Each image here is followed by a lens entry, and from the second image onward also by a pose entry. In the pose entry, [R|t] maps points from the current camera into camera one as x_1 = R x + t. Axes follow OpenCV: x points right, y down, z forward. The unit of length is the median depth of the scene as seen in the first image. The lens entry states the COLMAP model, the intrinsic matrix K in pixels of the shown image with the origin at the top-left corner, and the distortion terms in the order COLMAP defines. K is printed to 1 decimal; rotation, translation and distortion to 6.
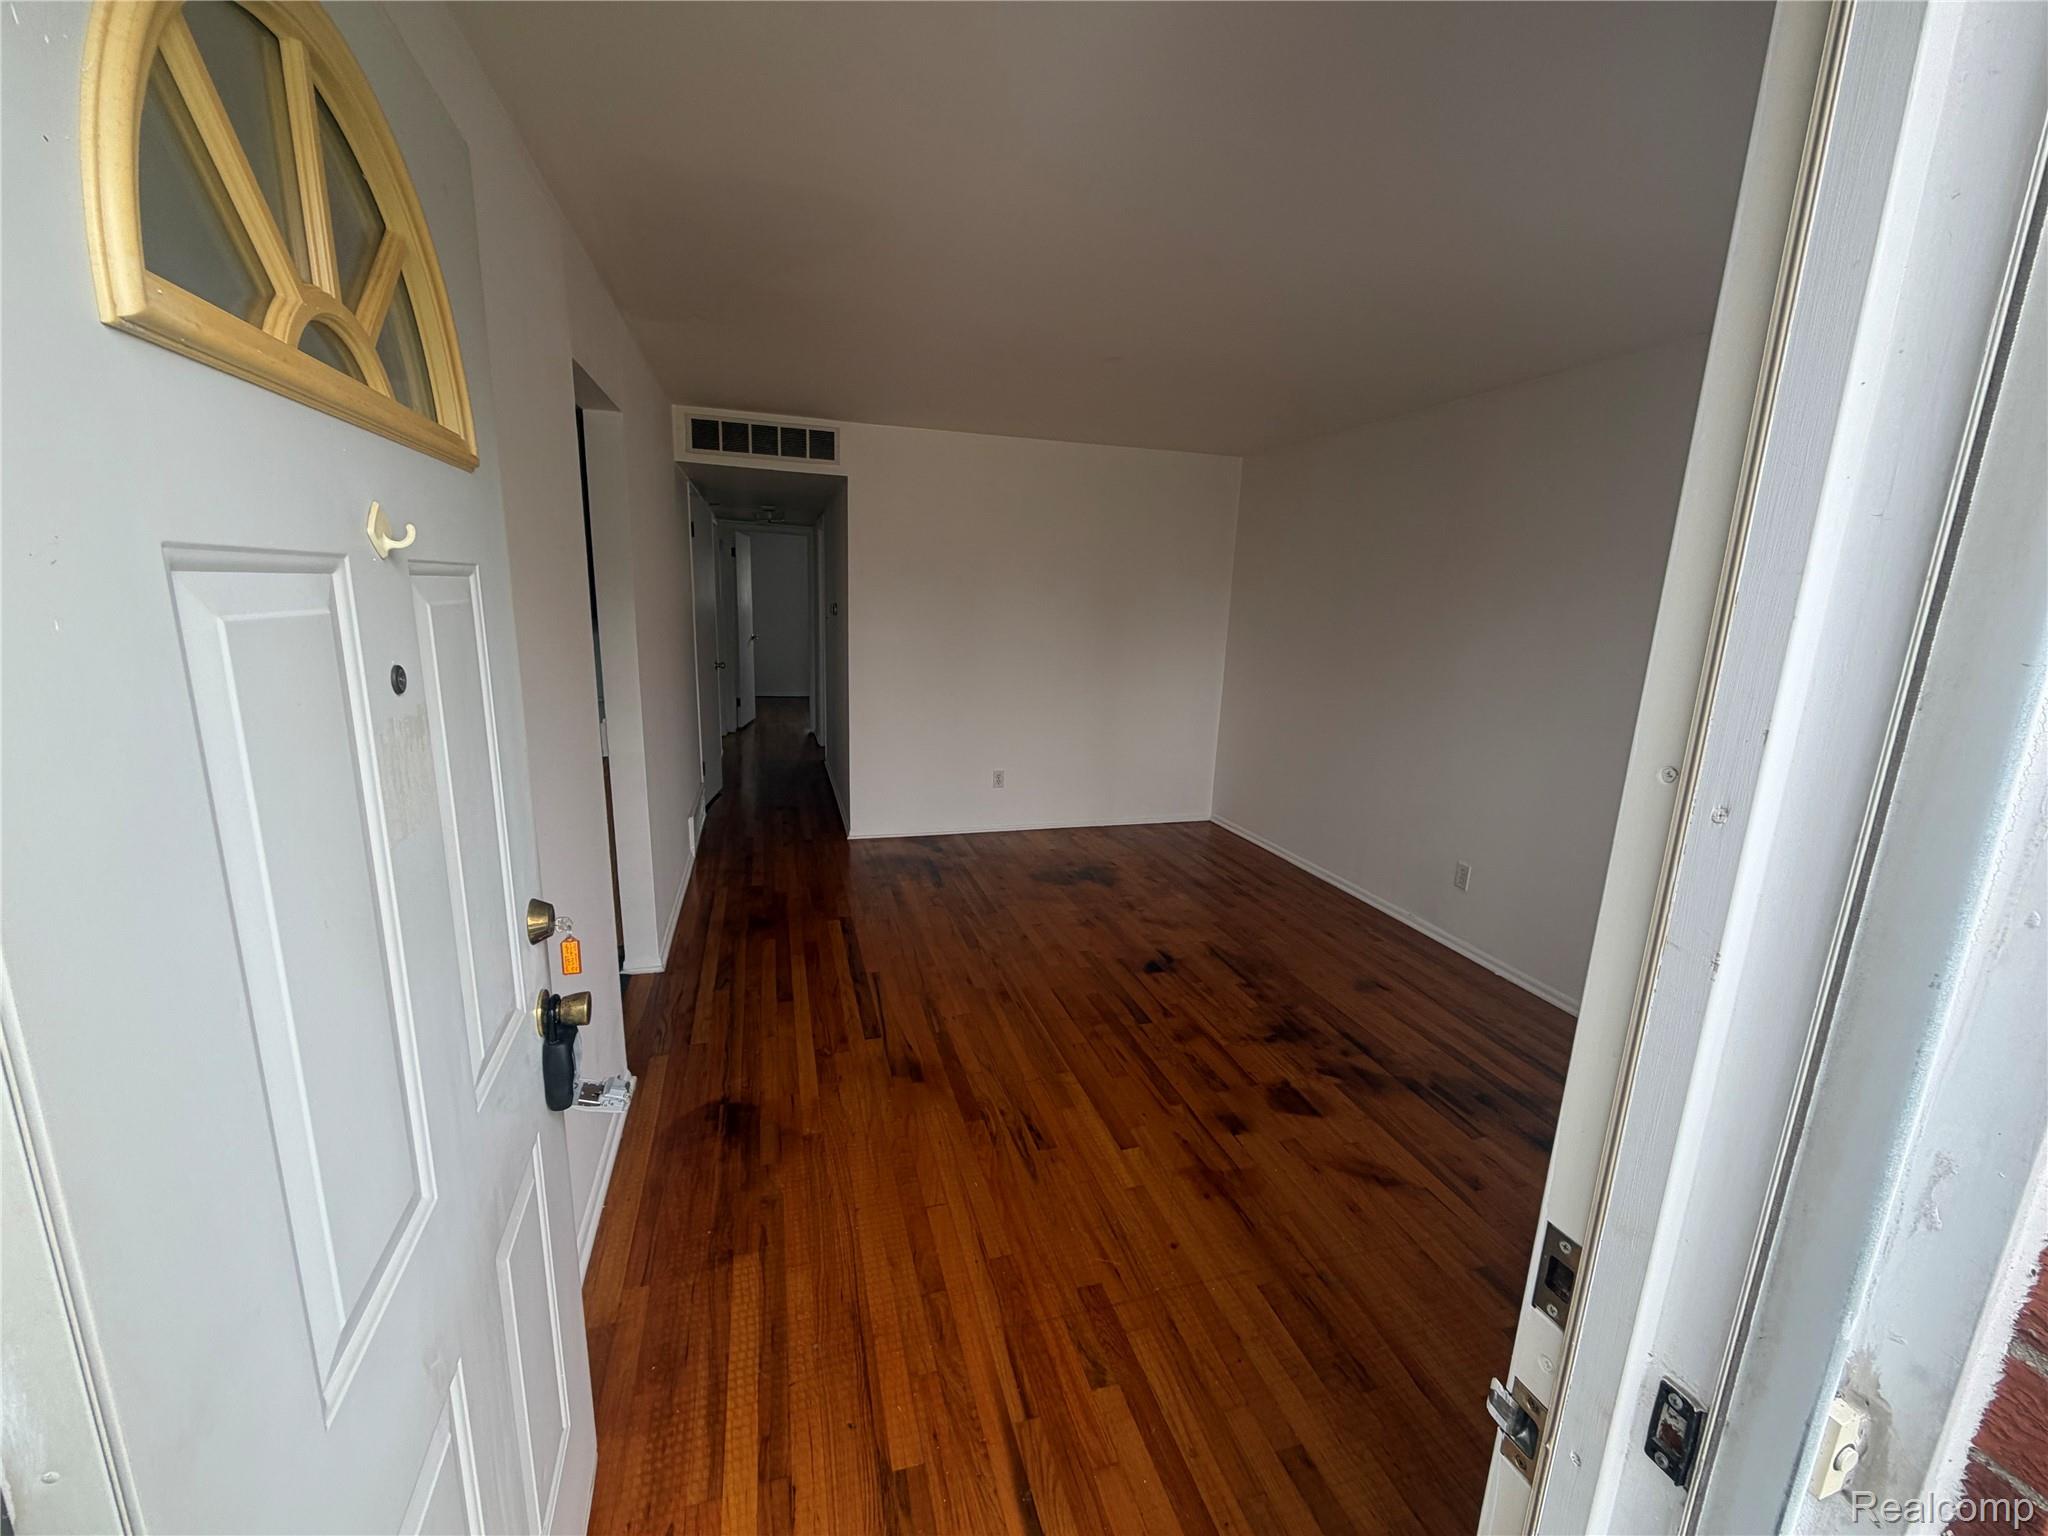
lens RADIAL K [[814.4, 0, 1017.0], [0, 814.4, 766.8], [0, 0, 1]] dist [-0.001659, 0.000189]
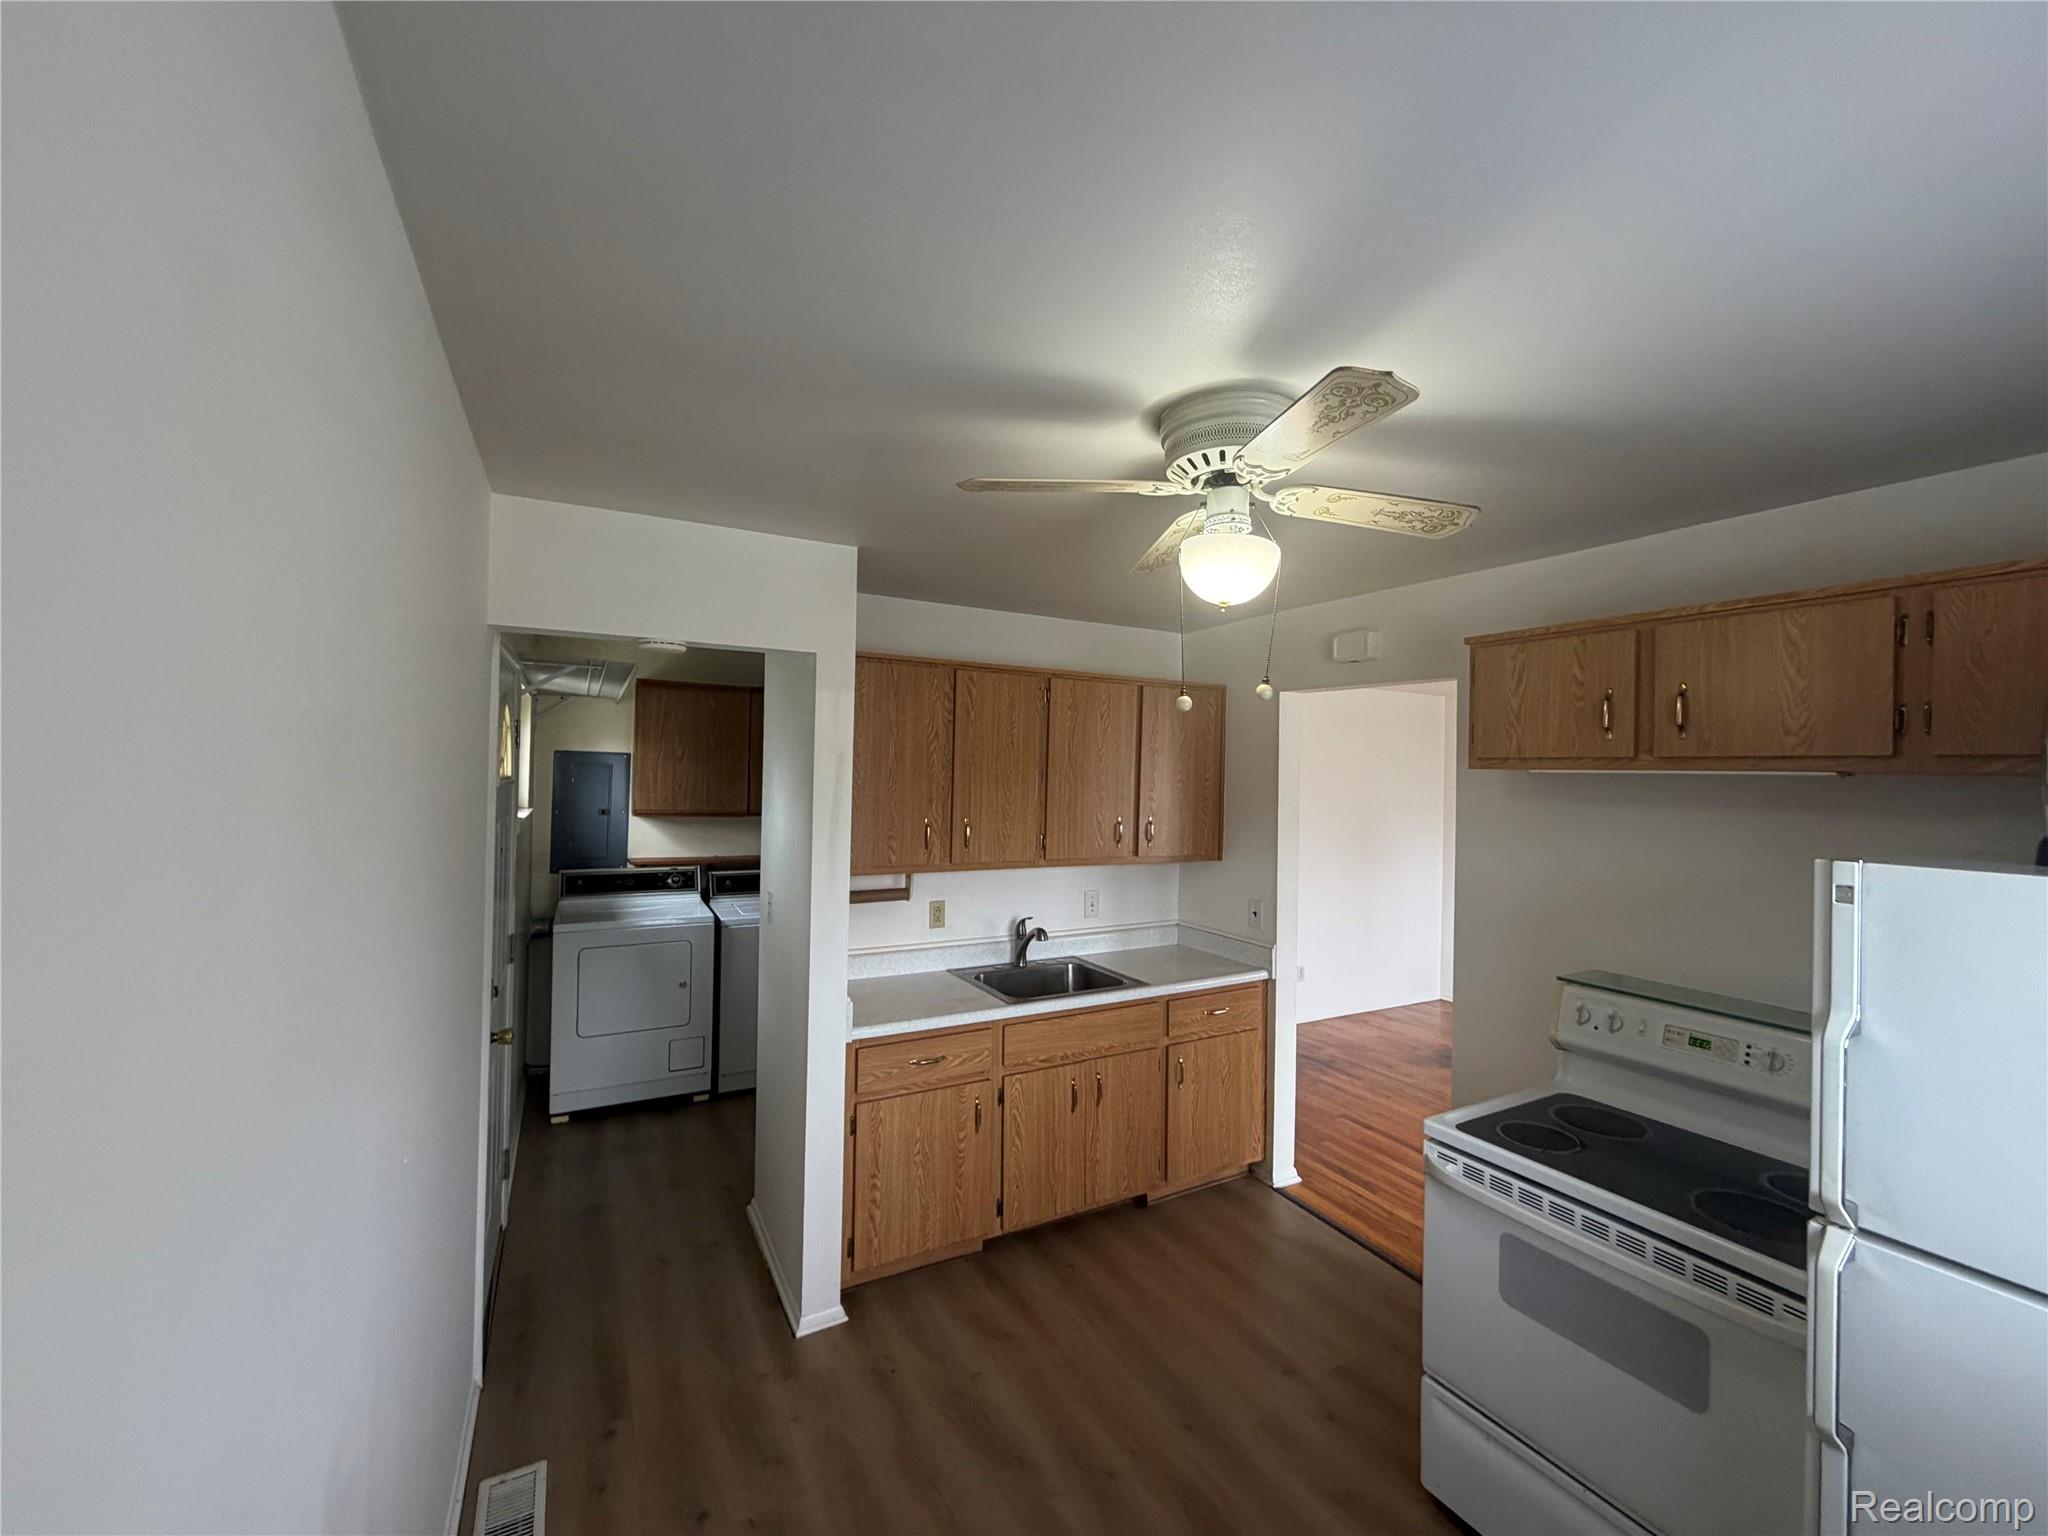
lens RADIAL K [[814.4, 0, 1022.8], [0, 814.4, 763.7], [0, 0, 1]] dist [-0.001659, 0.000189]
pose [[0.977492, -0.008075, 0.210819, -0.945415], [0.054394, 0.975130, -0.214856, -0.069110], [-0.203841, 0.221487, 0.953621, -0.059715]]
